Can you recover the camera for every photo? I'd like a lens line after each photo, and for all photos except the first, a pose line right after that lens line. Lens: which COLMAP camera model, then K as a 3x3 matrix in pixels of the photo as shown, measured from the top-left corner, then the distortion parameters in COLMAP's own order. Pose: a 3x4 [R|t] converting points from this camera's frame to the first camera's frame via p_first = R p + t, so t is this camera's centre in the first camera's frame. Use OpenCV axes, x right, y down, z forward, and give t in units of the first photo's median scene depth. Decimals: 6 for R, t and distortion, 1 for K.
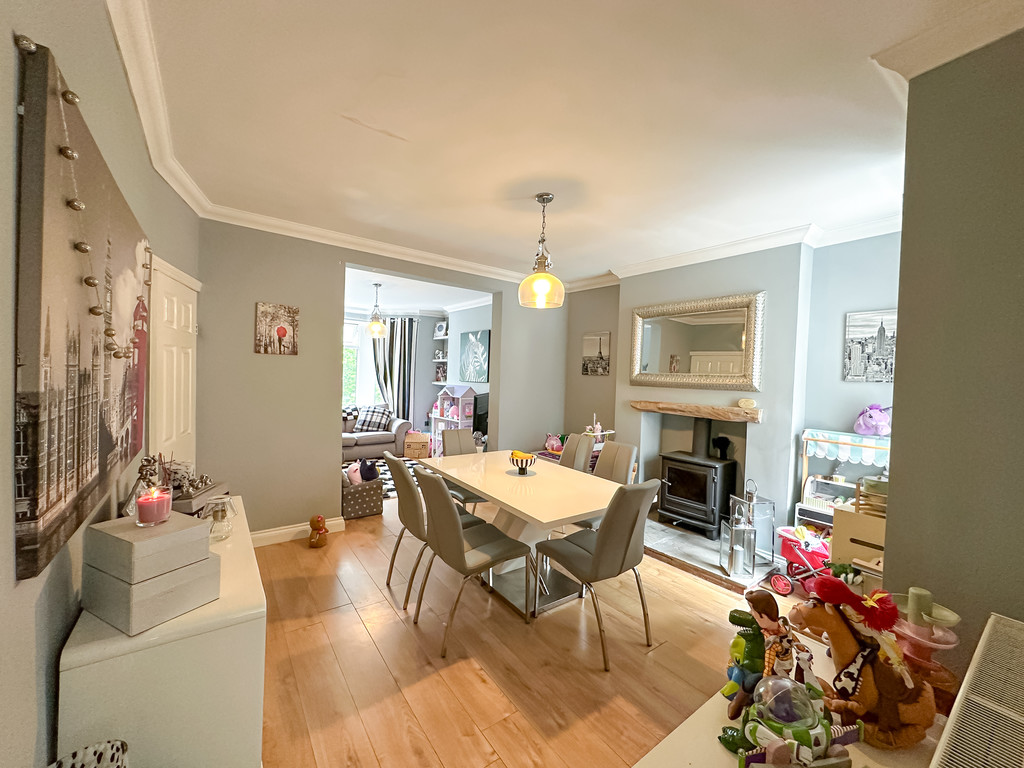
lens RADIAL K [[407.7, 0, 512.0], [0, 407.7, 384.0], [0, 0, 1]] dist [0.000533, 0.000395]
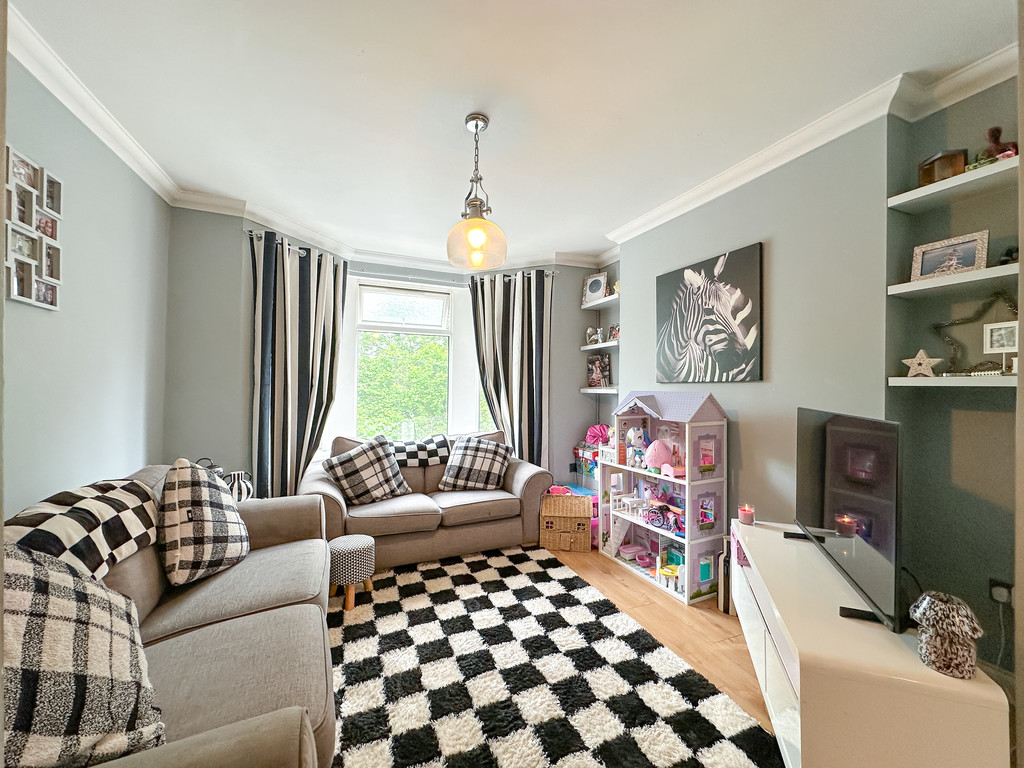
lens RADIAL K [[407.7, 0, 512.0], [0, 407.7, 384.0], [0, 0, 1]] dist [0.000533, 0.000395]
pose [[0.969954, -0.029432, -0.241501, -0.176441], [0.021012, 0.999081, -0.037370, 0.007454], [0.242379, 0.031172, 0.969681, 0.528740]]
